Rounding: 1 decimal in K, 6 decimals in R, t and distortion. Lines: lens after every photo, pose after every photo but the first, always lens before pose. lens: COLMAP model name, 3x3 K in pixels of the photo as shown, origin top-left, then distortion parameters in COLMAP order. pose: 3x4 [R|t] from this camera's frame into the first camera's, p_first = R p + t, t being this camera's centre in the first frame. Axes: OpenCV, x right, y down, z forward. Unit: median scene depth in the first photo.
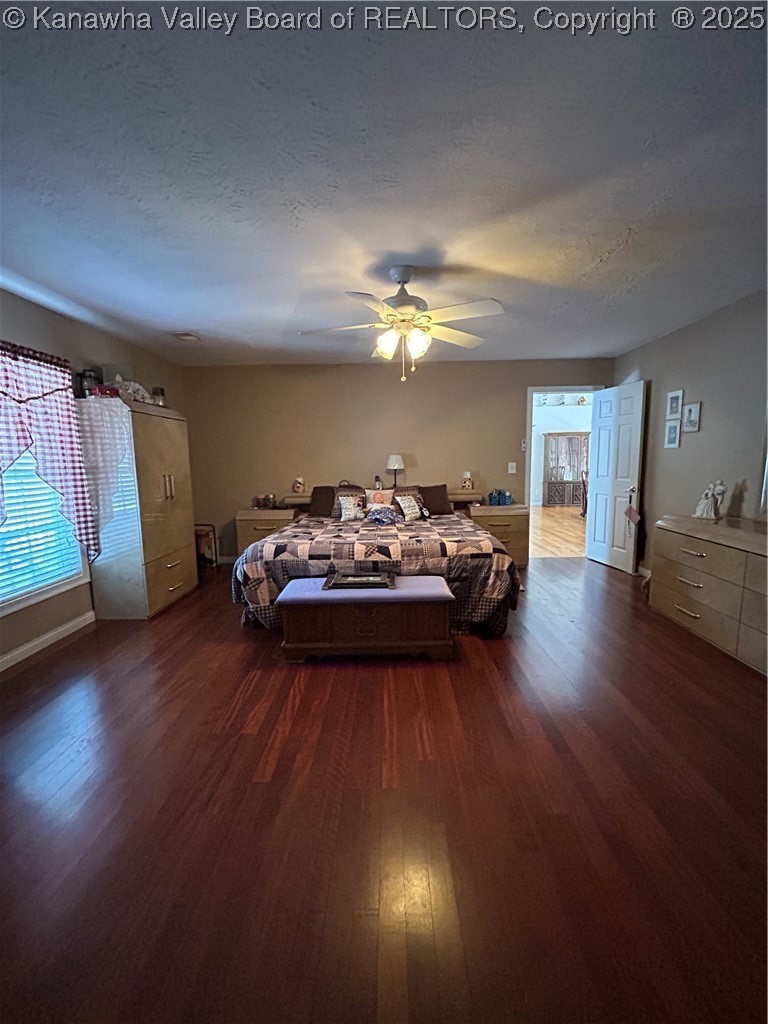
lens RADIAL K [[412.5, 0, 384.9], [0, 412.5, 514.4], [0, 0, 1]] dist [0.001566, 0.000278]
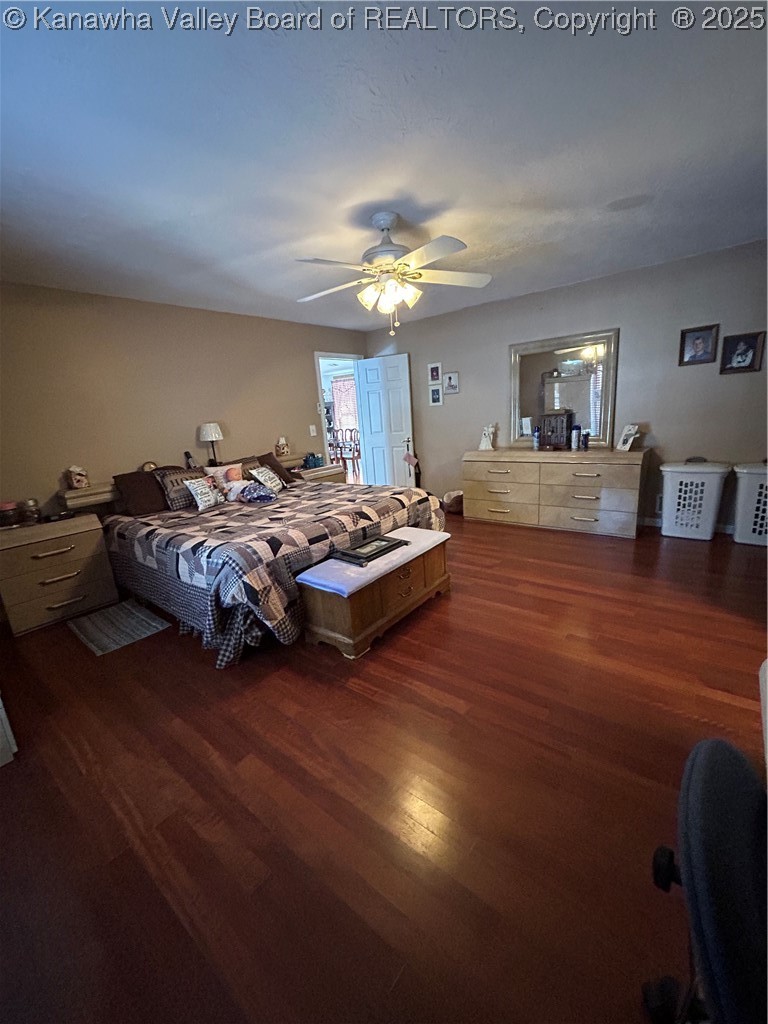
lens RADIAL K [[413.1, 0, 383.3], [0, 413.1, 513.7], [0, 0, 1]] dist [0.000647, -0.000068]
pose [[0.617050, -0.216538, 0.756545, -0.700833], [0.168923, 0.975432, 0.141412, -0.044273], [-0.768579, 0.040540, 0.638469, 0.350009]]
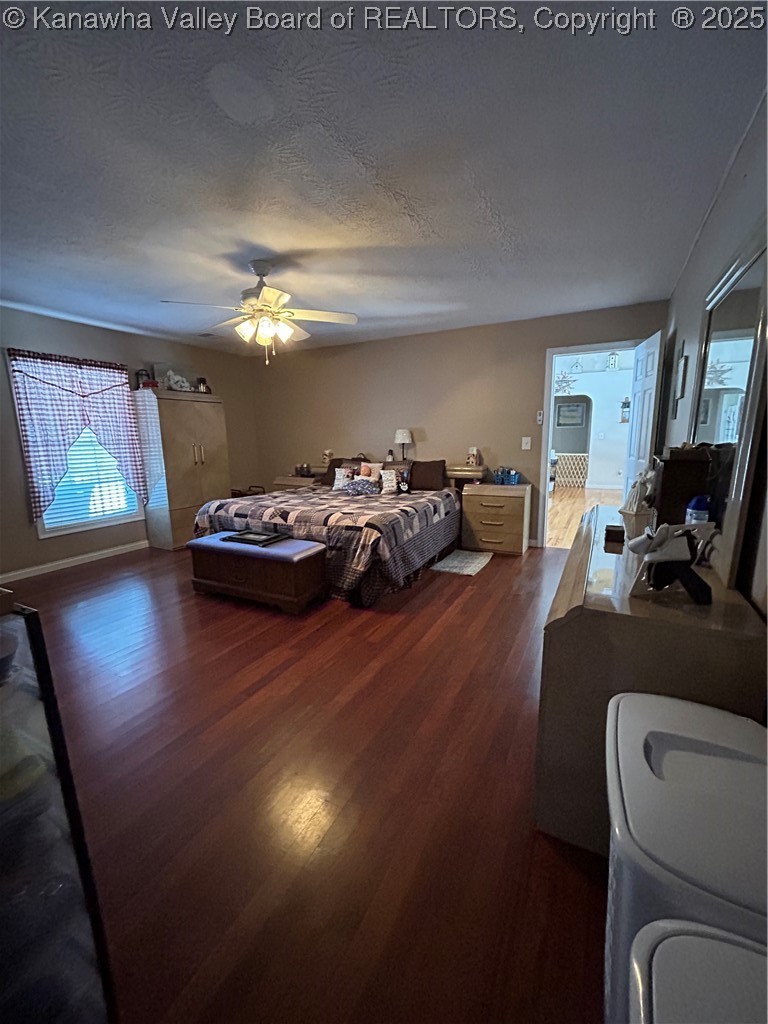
lens RADIAL K [[413.1, 0, 383.3], [0, 413.1, 513.7], [0, 0, 1]] dist [0.000647, -0.000068]
pose [[0.888955, 0.089020, -0.449260, 0.753683], [-0.060572, 0.995164, 0.077334, -0.021514], [0.453971, -0.041534, 0.890048, 0.106877]]
